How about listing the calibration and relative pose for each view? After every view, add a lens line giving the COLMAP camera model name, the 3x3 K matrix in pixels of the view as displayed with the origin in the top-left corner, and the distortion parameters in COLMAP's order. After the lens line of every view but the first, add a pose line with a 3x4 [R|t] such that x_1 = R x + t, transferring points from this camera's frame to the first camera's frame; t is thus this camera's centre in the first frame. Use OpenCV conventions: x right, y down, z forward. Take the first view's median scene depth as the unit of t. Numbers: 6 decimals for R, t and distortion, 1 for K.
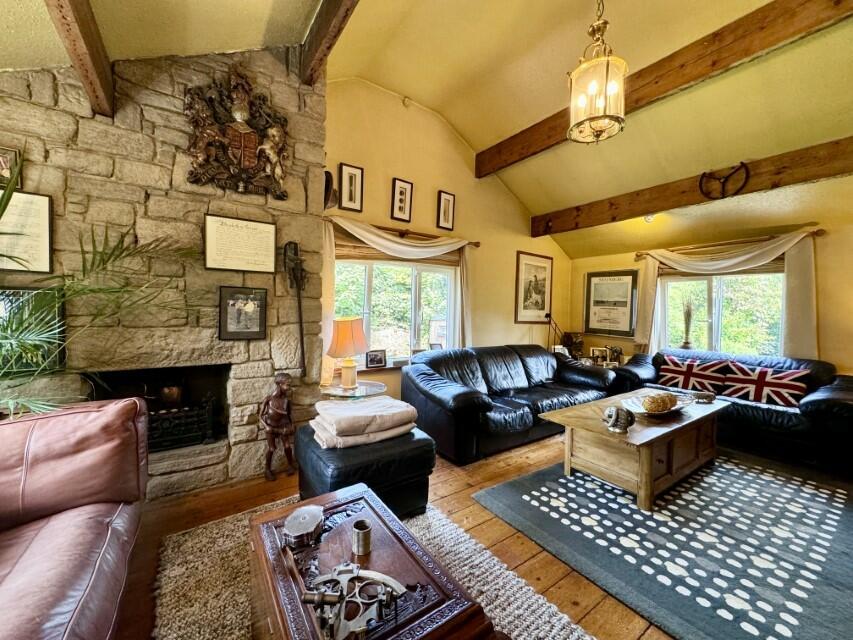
lens RADIAL K [[338.9, 0, 426.4], [0, 338.9, 319.9], [0, 0, 1]] dist [-0.002184, 0.000326]
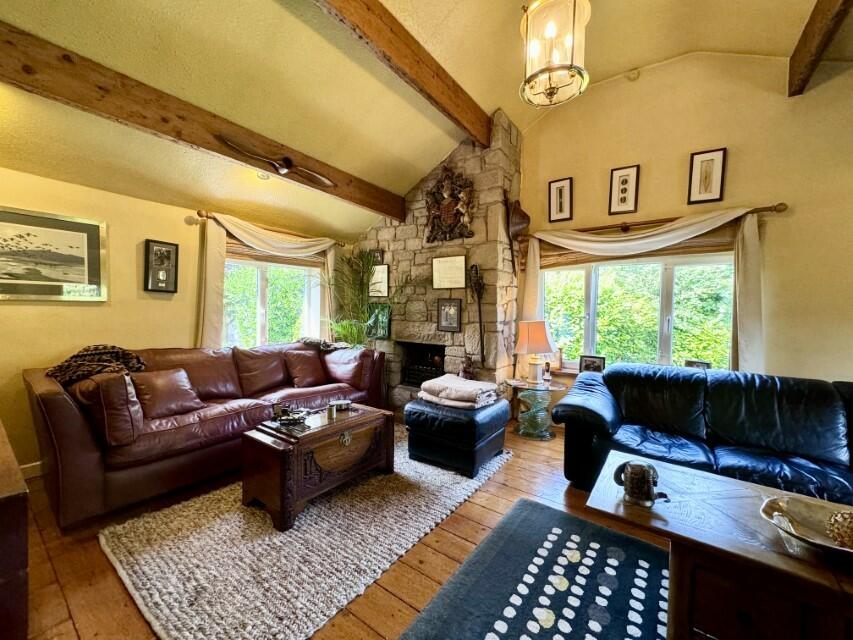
lens RADIAL K [[338.9, 0, 425.4], [0, 338.9, 319.3], [0, 0, 1]] dist [-0.002184, 0.000326]
pose [[0.329932, 0.012508, -0.943922, 0.931301], [-0.040822, 0.999166, -0.001028, 0.007857], [0.943122, 0.038872, 0.330167, 0.367296]]
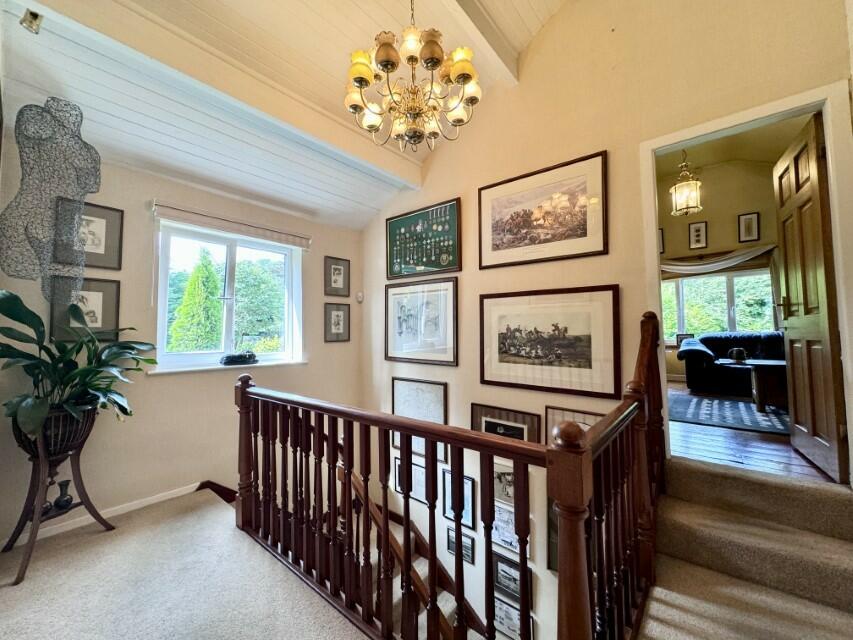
lens RADIAL K [[338.9, 0, 428.9], [0, 338.9, 318.1], [0, 0, 1]] dist [-0.002184, 0.000326]
pose [[0.264242, -0.070591, -0.961870, 1.632620], [-0.010981, 0.997033, -0.076189, 0.227476], [0.964394, 0.030694, 0.262682, -0.862019]]
